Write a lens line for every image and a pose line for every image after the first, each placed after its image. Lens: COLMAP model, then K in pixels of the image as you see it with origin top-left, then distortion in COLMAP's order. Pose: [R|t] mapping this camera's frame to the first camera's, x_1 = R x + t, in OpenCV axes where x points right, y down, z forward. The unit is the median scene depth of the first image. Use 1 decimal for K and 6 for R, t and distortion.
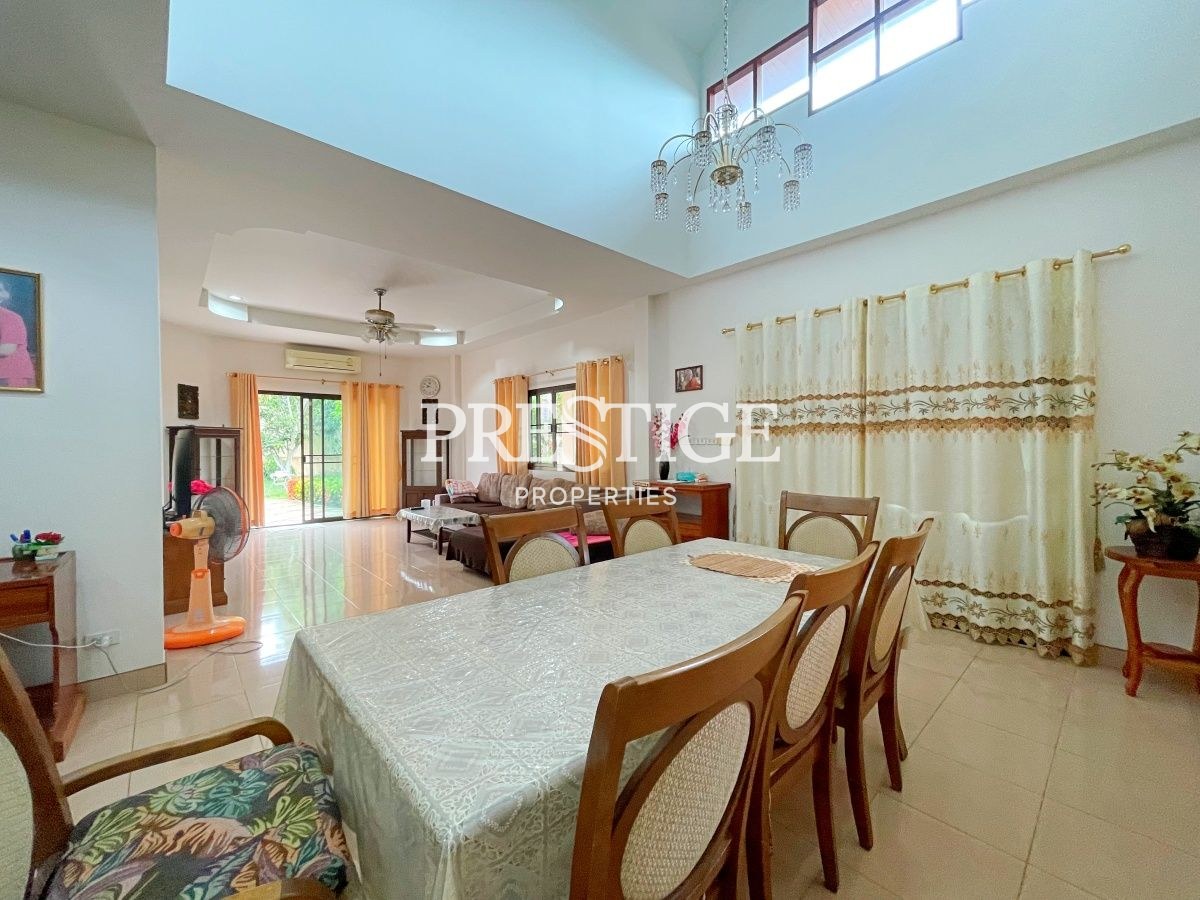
lens RADIAL K [[484.1, 0, 604.3], [0, 484.1, 447.5], [0, 0, 1]] dist [-0.000311, -0.001721]
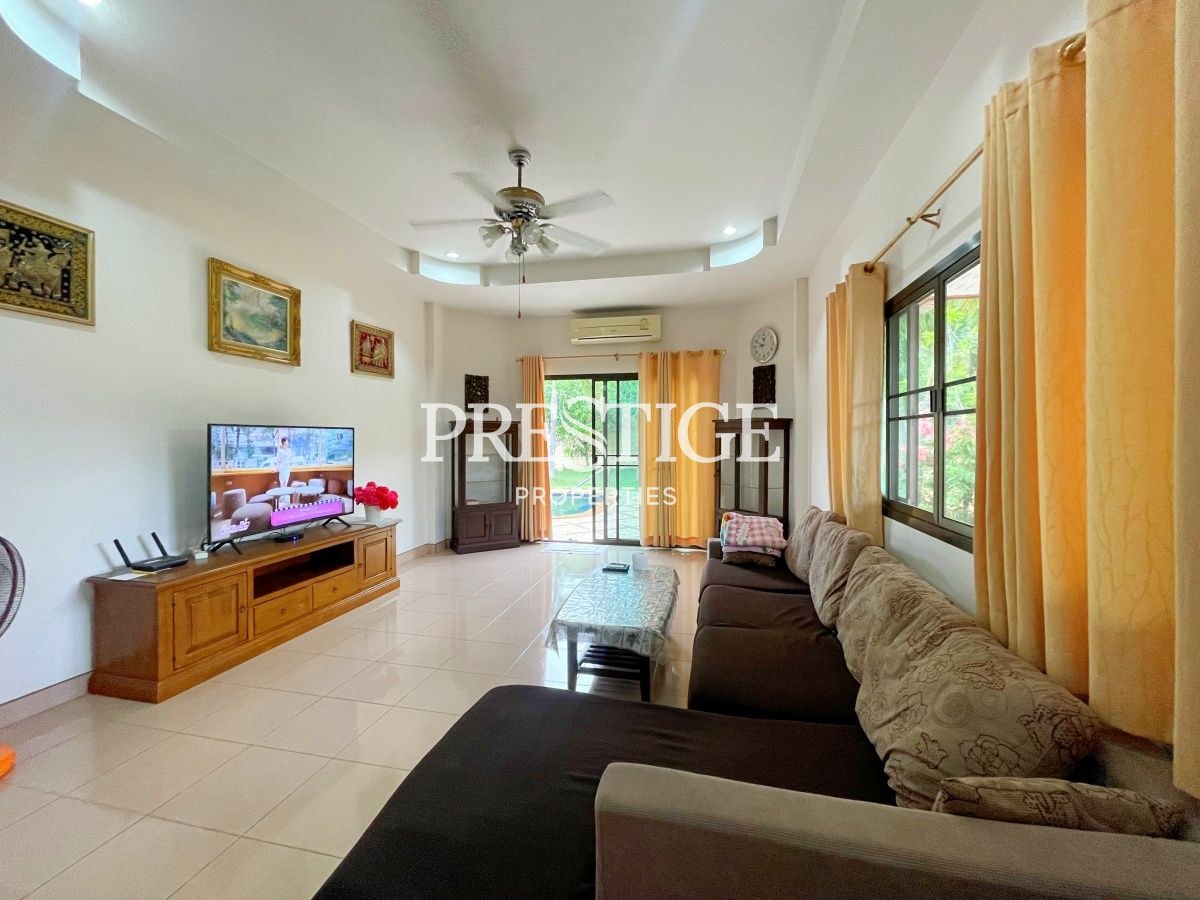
lens RADIAL K [[484.1, 0, 602.4], [0, 484.1, 447.8], [0, 0, 1]] dist [-0.000311, -0.001721]
pose [[0.576802, 0.023373, -0.816549, 0.020196], [-0.010274, 0.999719, 0.021359, -0.012856], [0.816819, -0.003931, 0.576880, 0.595416]]
